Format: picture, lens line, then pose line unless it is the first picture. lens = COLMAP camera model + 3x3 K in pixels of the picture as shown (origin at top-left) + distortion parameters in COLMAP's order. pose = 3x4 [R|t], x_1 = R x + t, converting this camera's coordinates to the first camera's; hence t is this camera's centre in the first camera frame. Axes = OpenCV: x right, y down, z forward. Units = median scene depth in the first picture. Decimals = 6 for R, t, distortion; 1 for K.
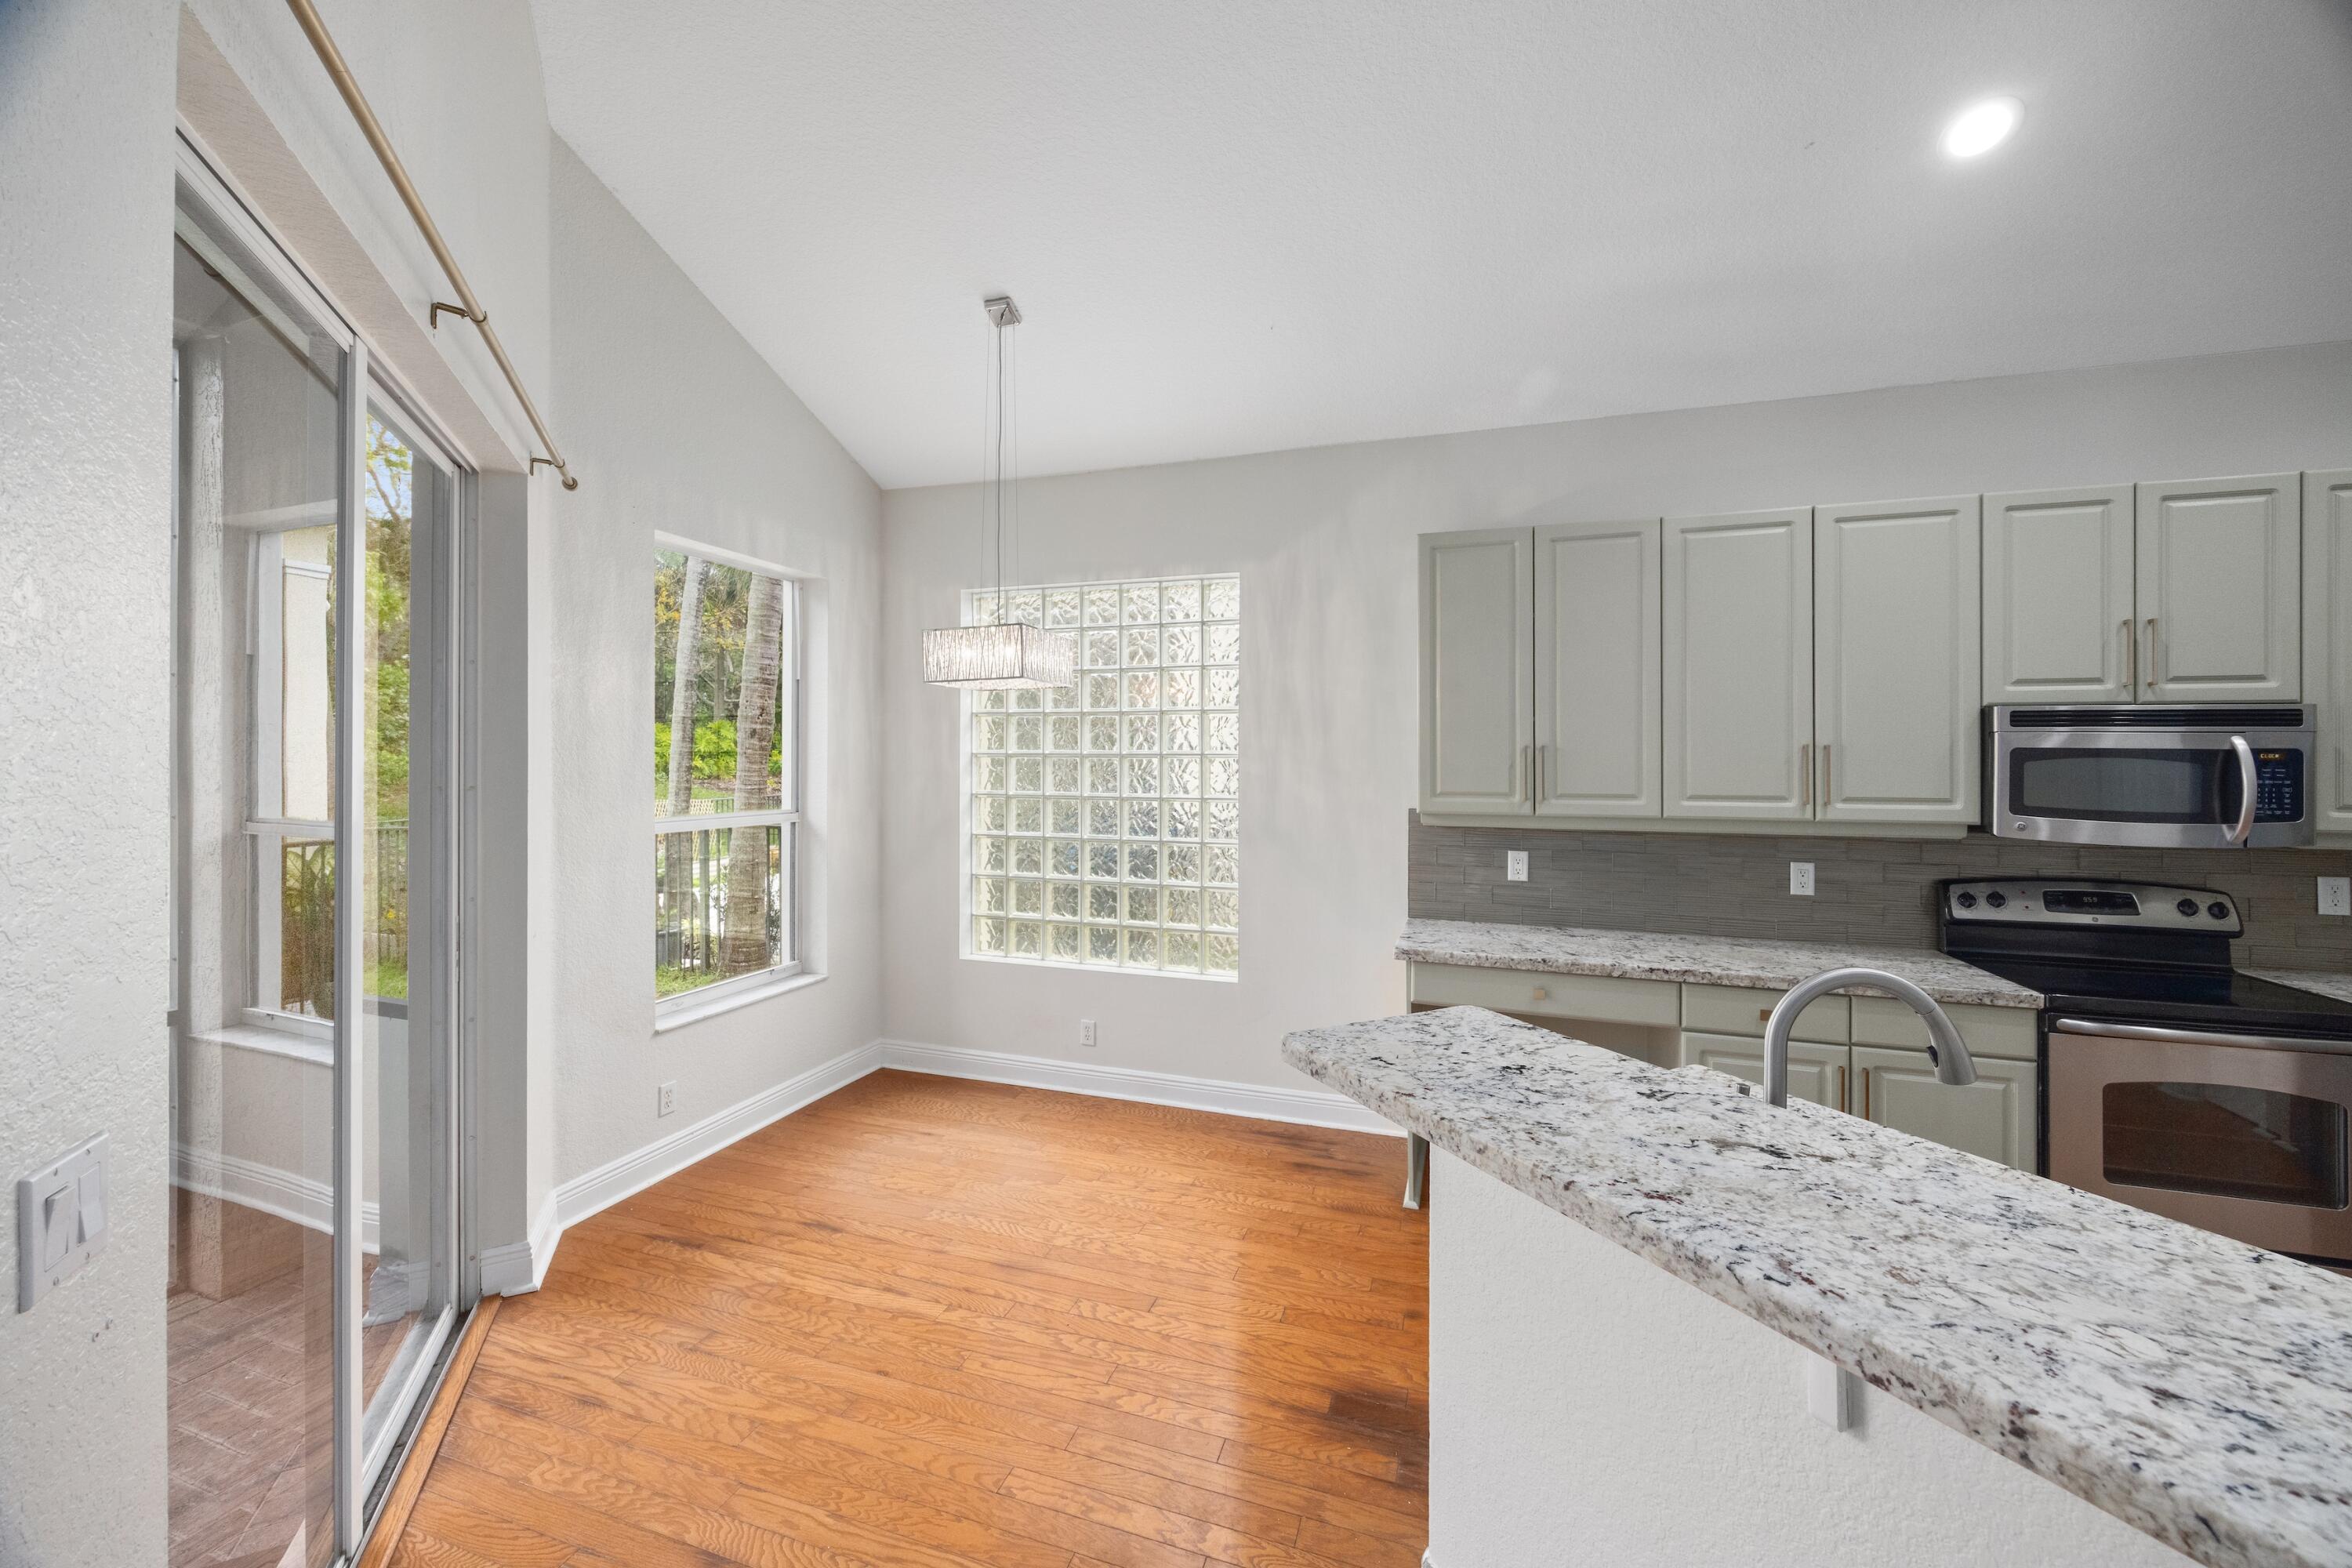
lens RADIAL K [[890.4, 0, 1177.4], [0, 890.4, 759.3], [0, 0, 1]] dist [-0.001374, -0.000001]
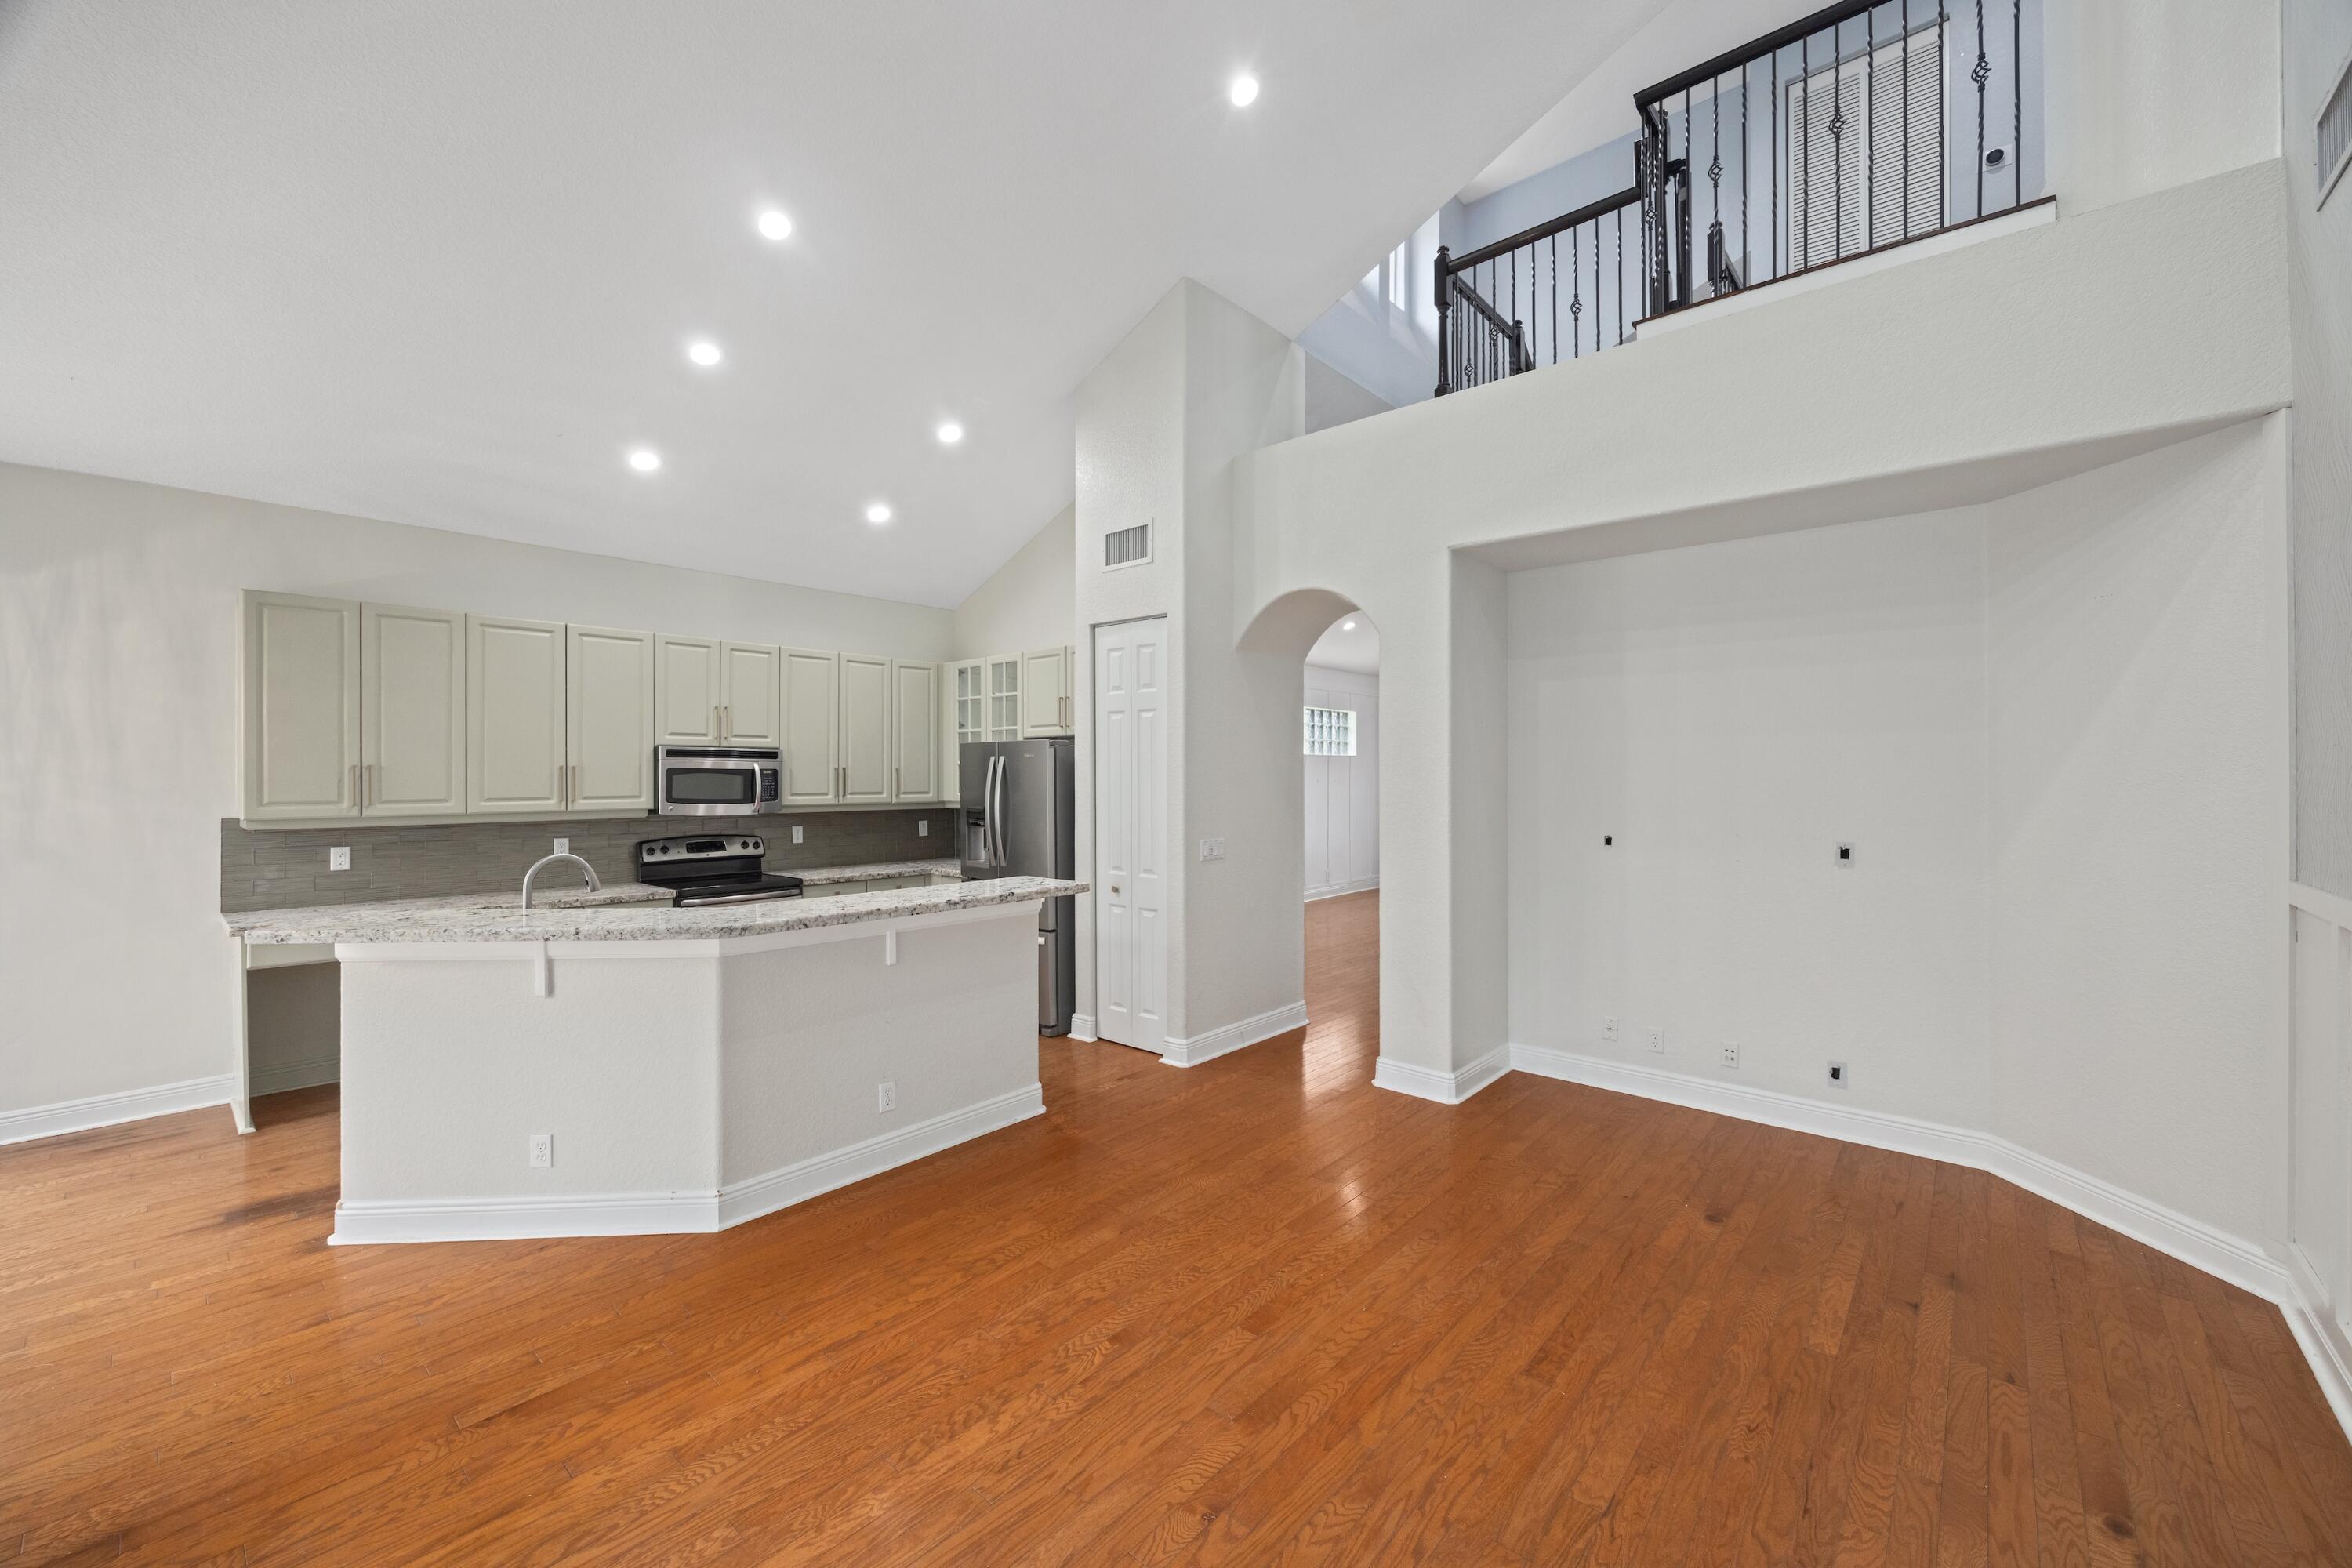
lens RADIAL K [[921.0, 0, 1188.2], [0, 921.0, 769.2], [0, 0, 1]] dist [-0.005397, -0.000798]
pose [[0.379718, 0.001588, 0.925101, -0.442141], [0.003310, 0.999990, -0.003076, -0.000635], [-0.925096, 0.004230, 0.379709, -0.743582]]
